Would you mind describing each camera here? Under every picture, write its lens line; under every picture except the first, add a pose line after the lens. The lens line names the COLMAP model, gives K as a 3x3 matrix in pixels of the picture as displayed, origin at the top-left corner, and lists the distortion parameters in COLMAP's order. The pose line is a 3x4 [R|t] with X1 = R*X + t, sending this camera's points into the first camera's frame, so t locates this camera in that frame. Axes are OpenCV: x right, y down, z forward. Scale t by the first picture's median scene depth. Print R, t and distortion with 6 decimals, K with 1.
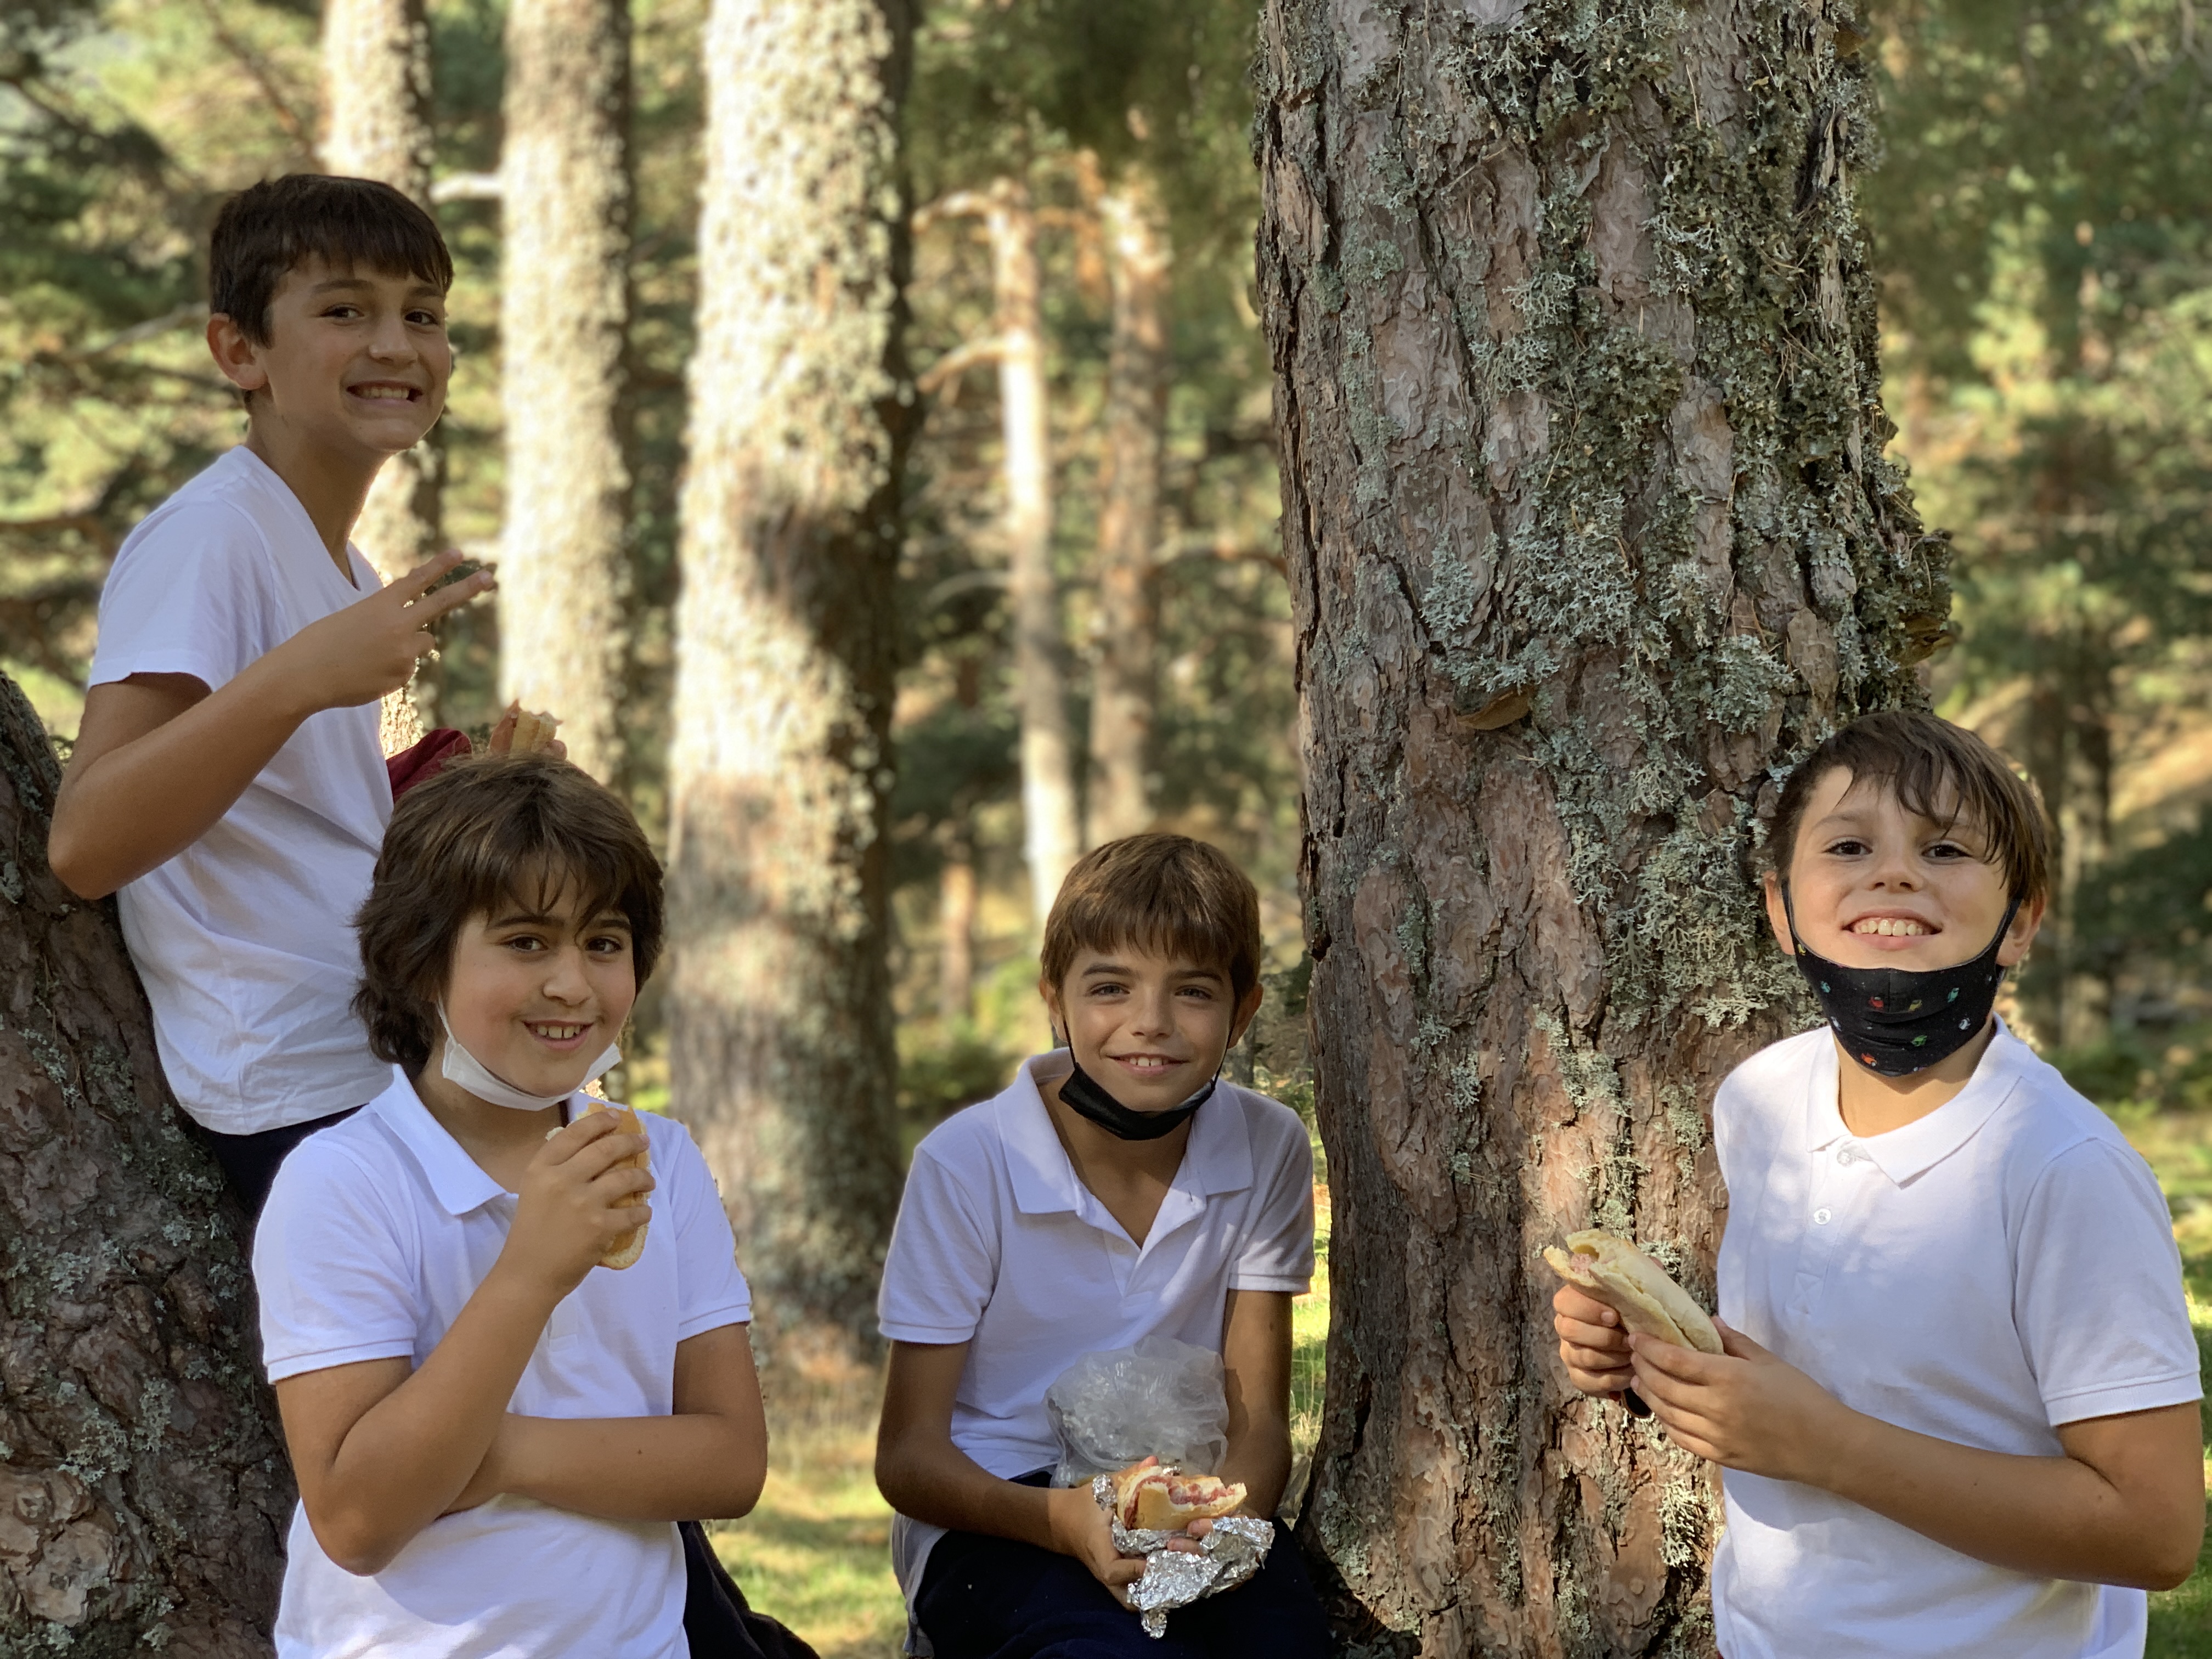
lens RADIAL K [[3321.4, 0, 1050.1], [0, 3321.4, 892.4], [0, 0, 1]] dist [0.035510, 0.000000]
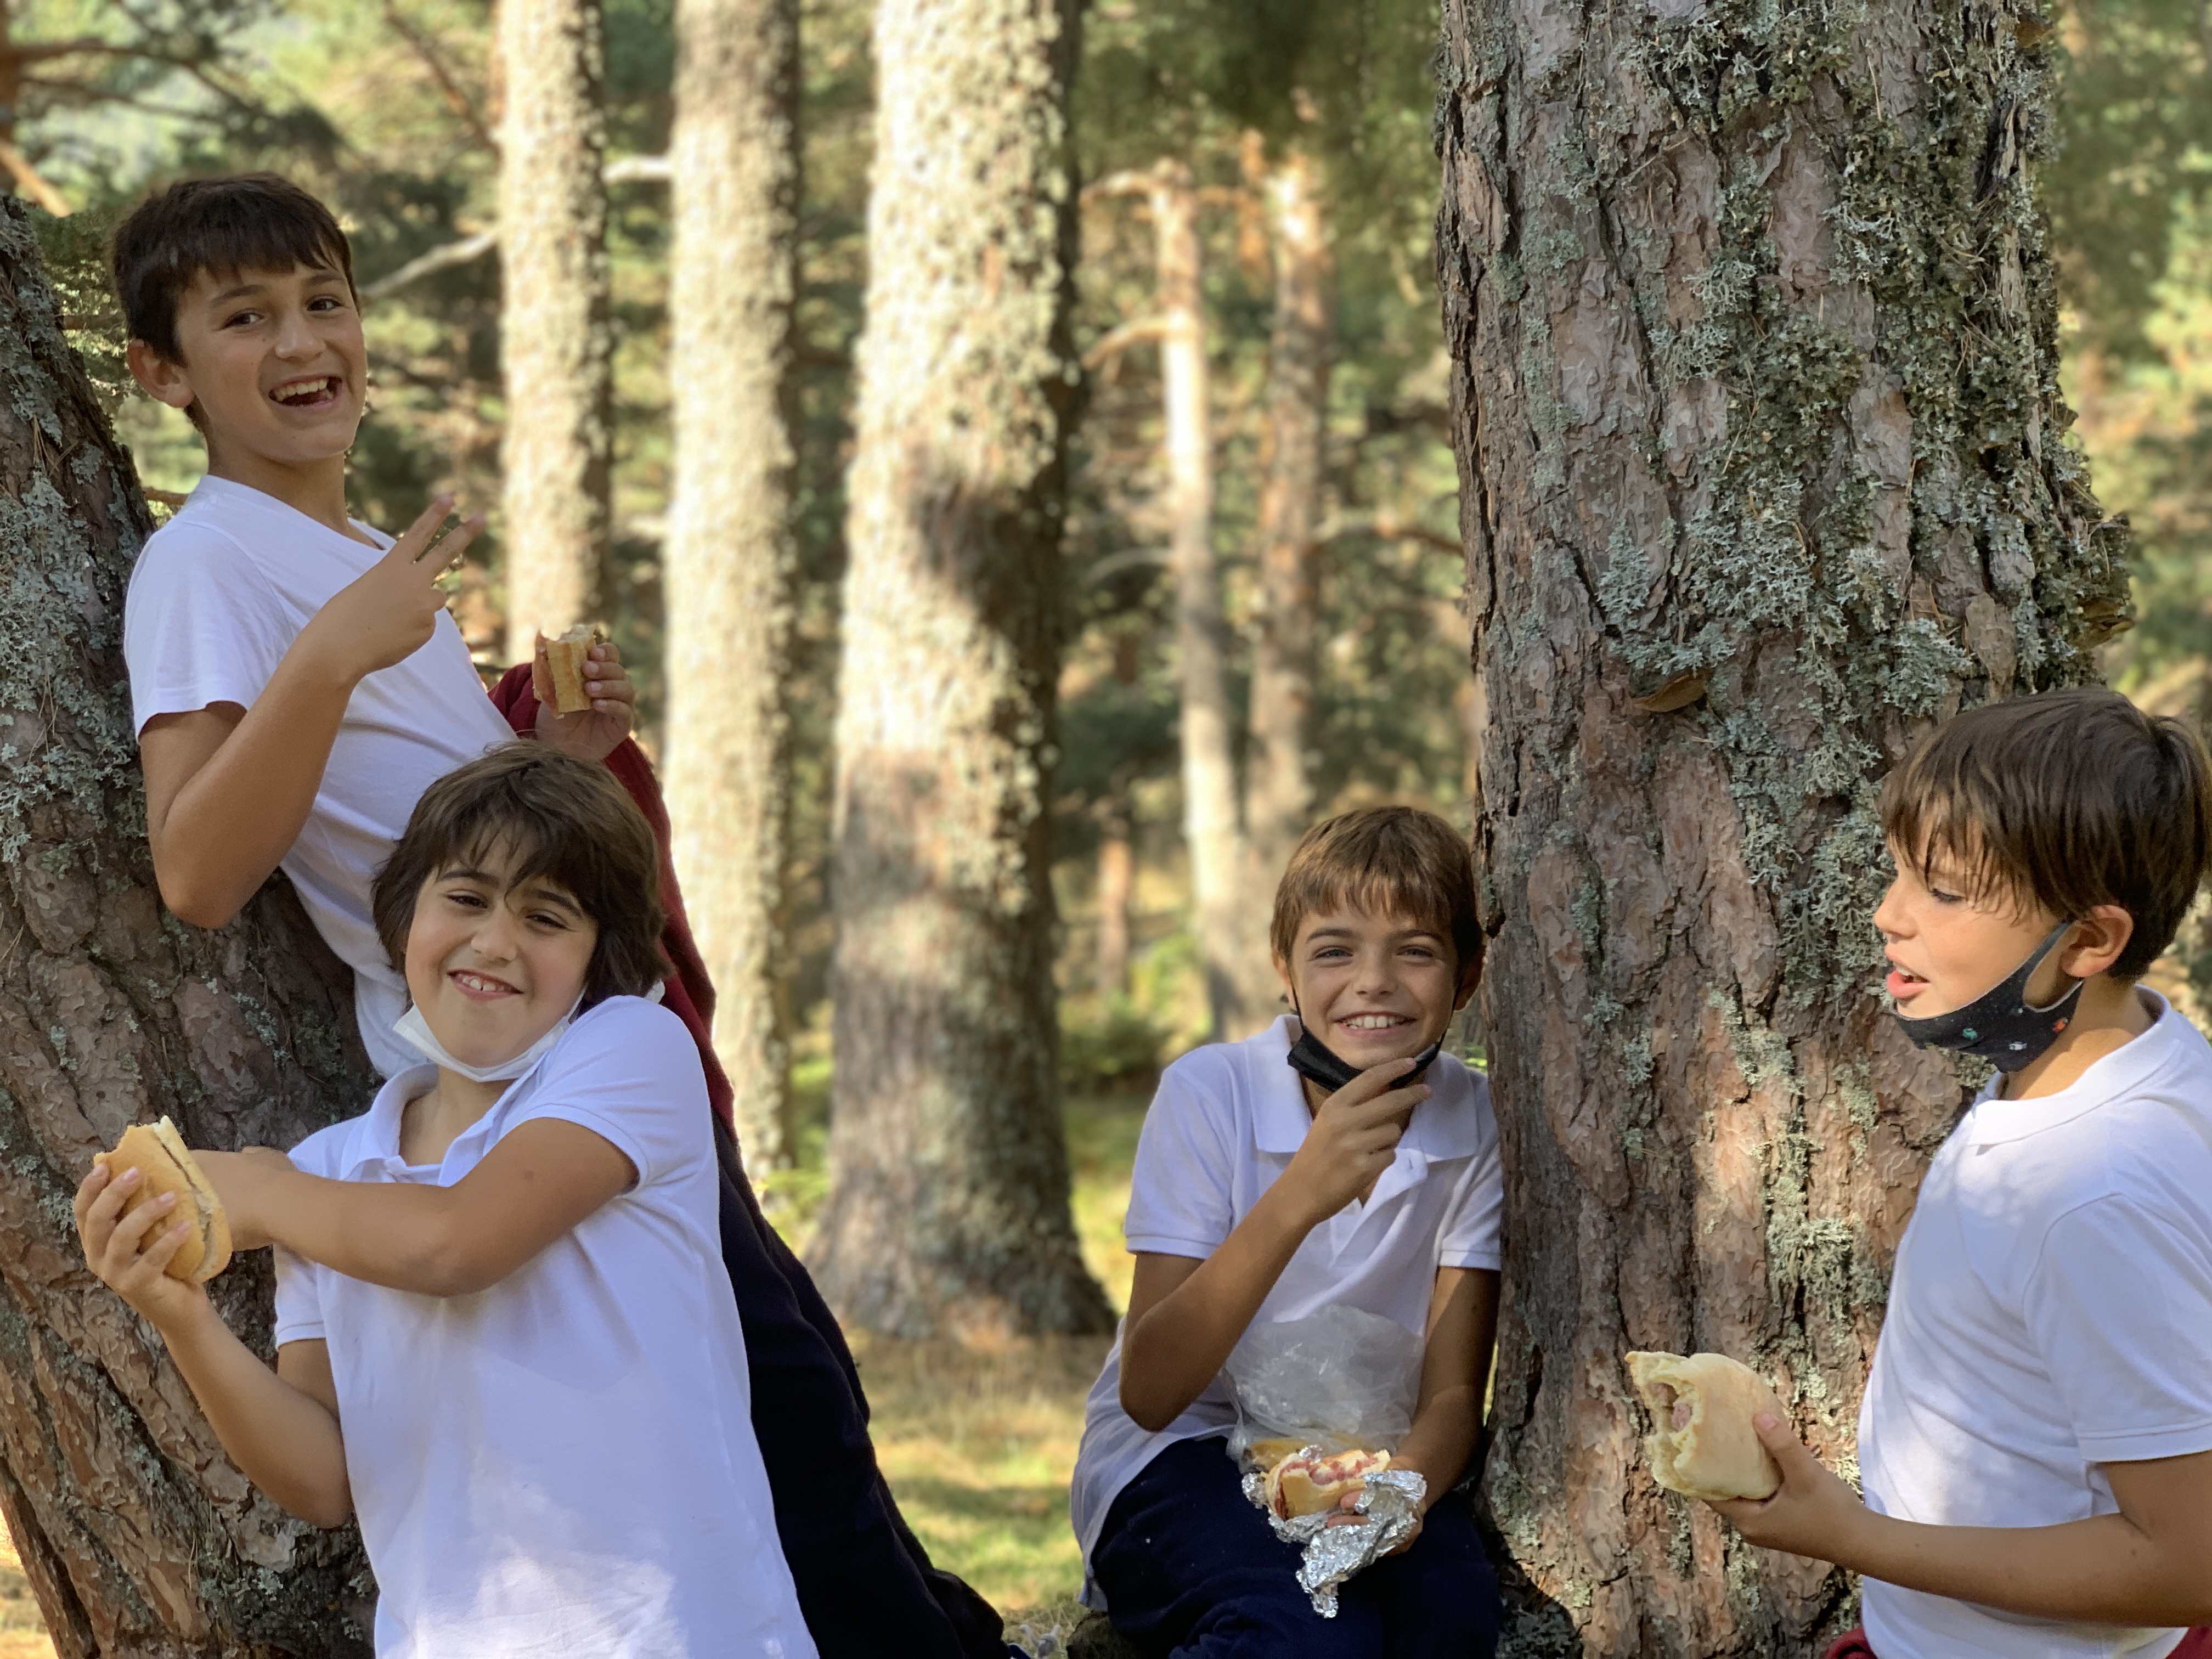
lens RADIAL K [[3321.4, 0, 1045.1], [0, 3321.4, 858.8], [0, 0, 1]] dist [0.035510, 0.000000]
pose [[0.998817, 0.006841, -0.048140, -0.007240], [-0.006988, 0.999971, -0.002889, 0.000194], [0.048119, 0.003222, 0.998836, -0.021066]]
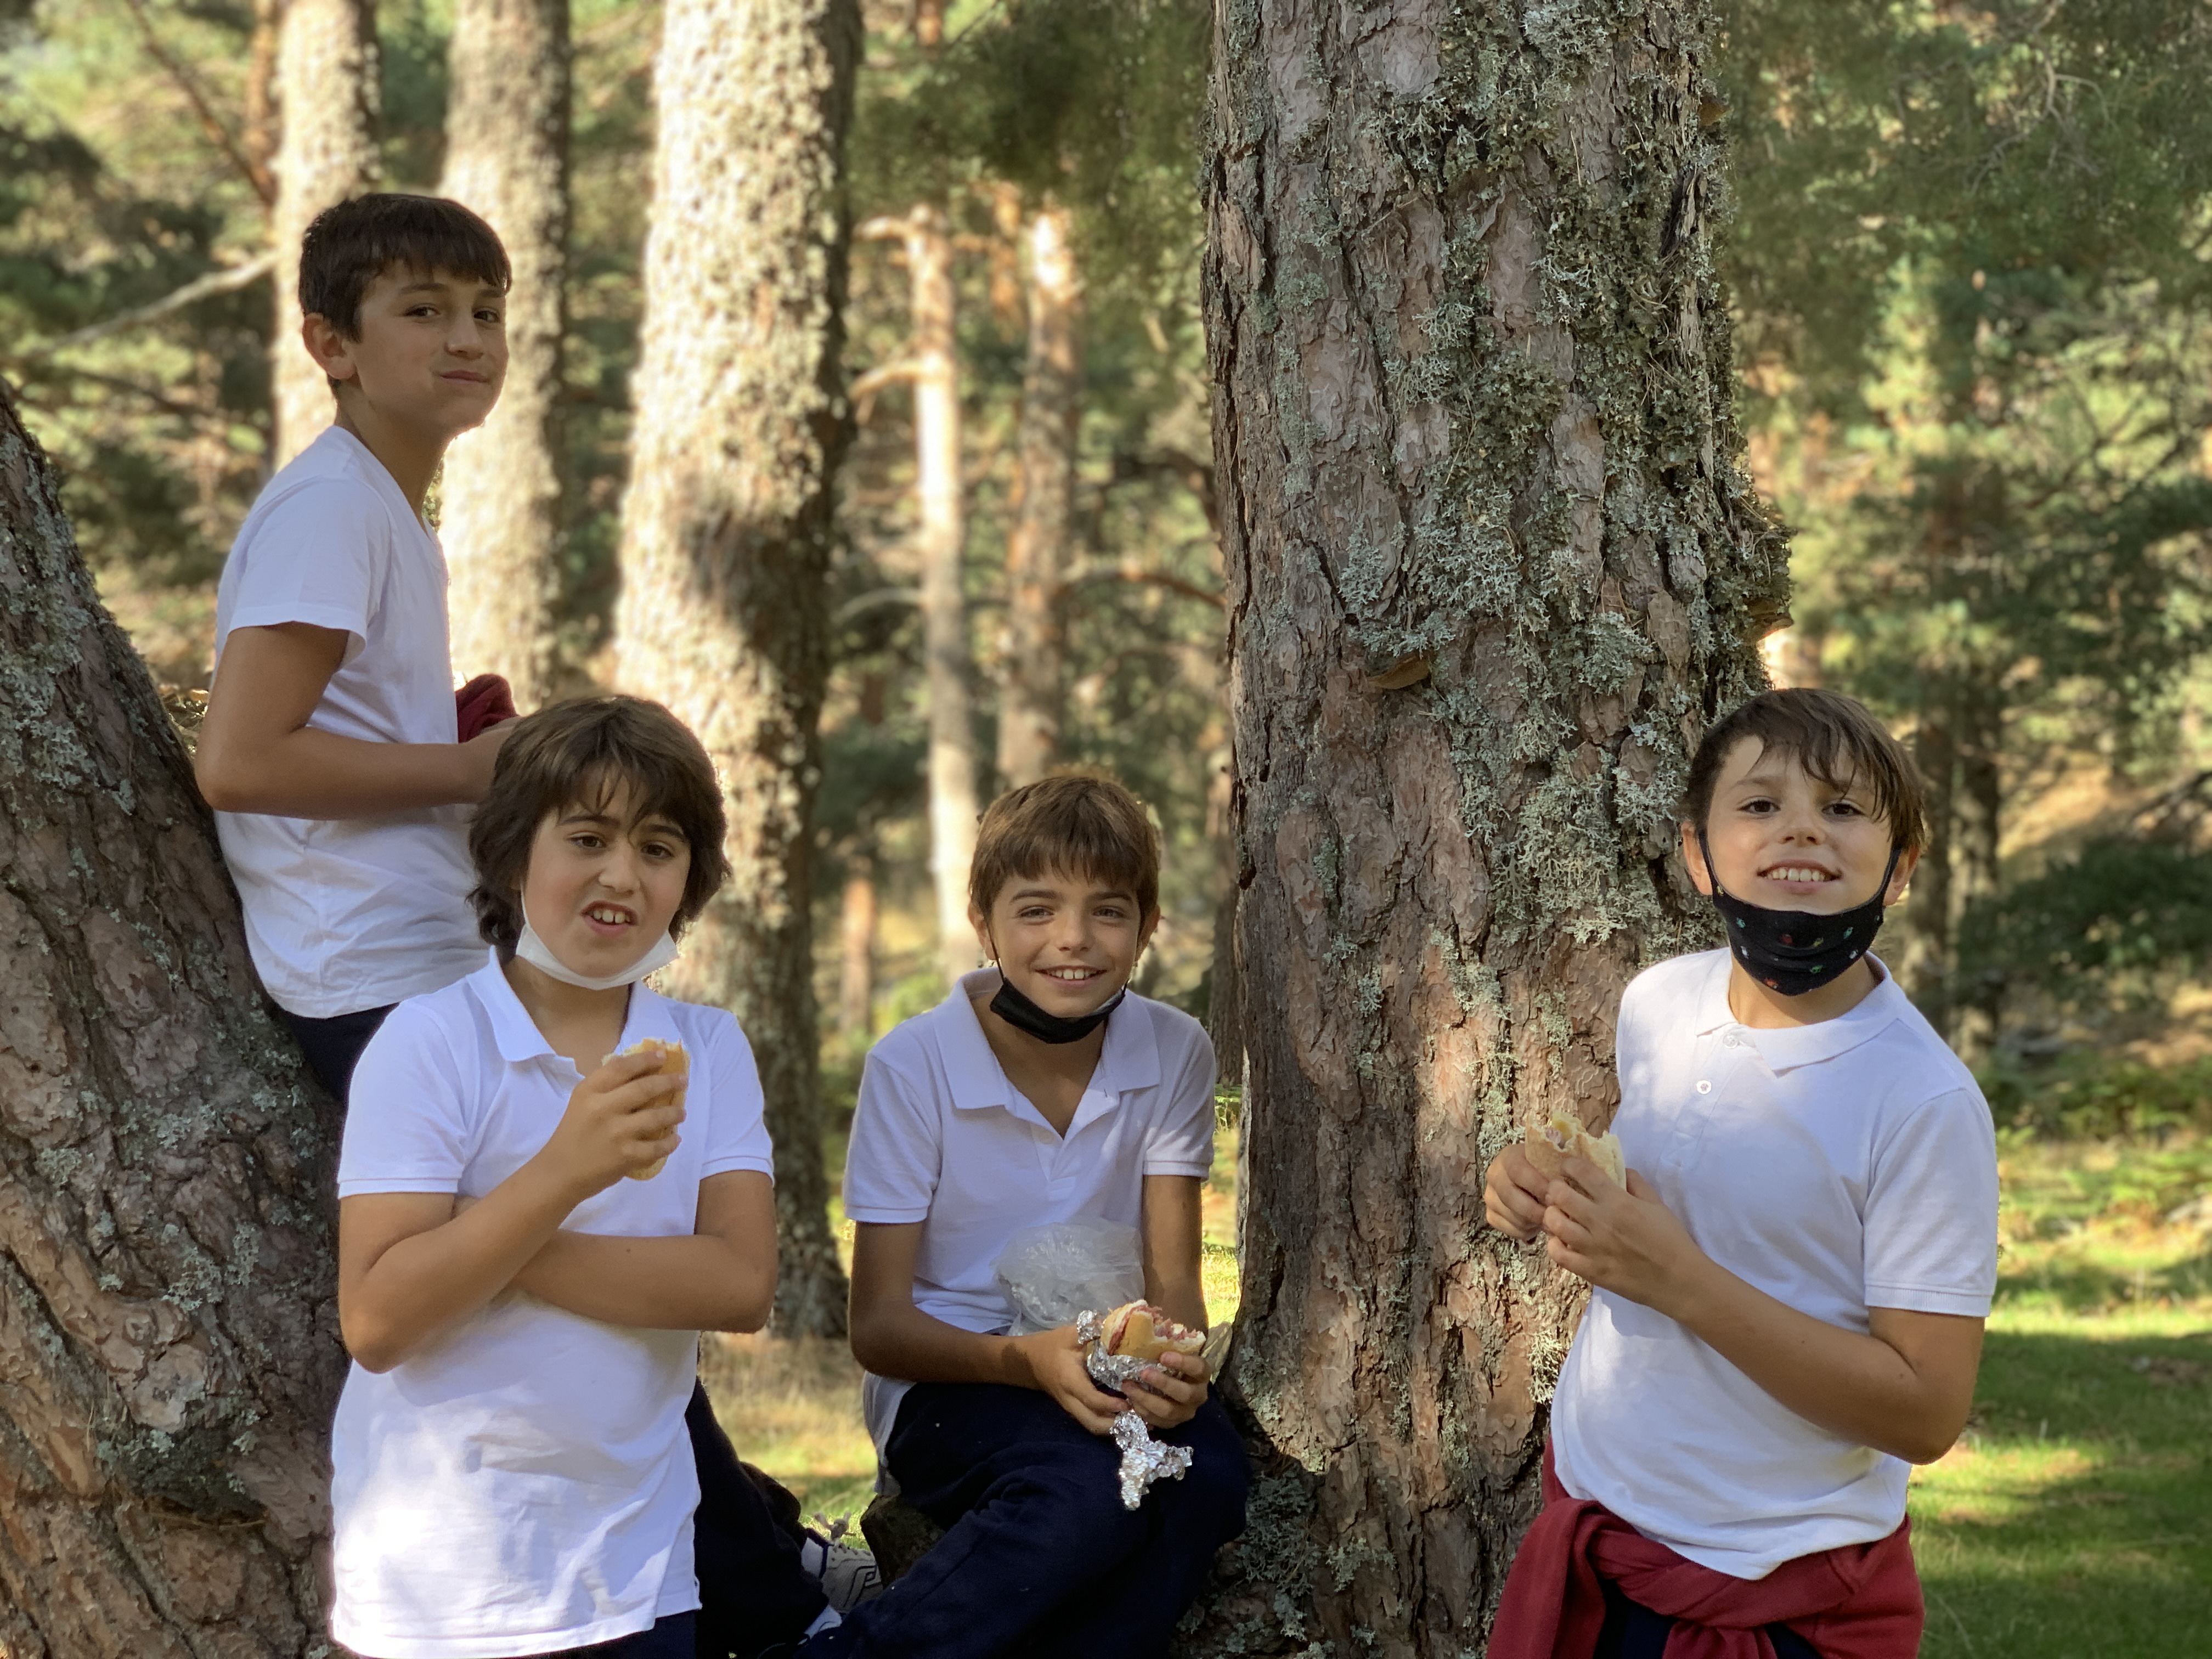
lens RADIAL K [[3321.4, 0, 1000.3], [0, 3321.4, 847.7], [0, 0, 1]] dist [0.035510, 0.000000]
pose [[0.999713, 0.018019, 0.015801, -0.023956], [-0.017697, 0.999638, -0.020280, 0.031896], [-0.016160, 0.019994, 0.999669, -0.164499]]
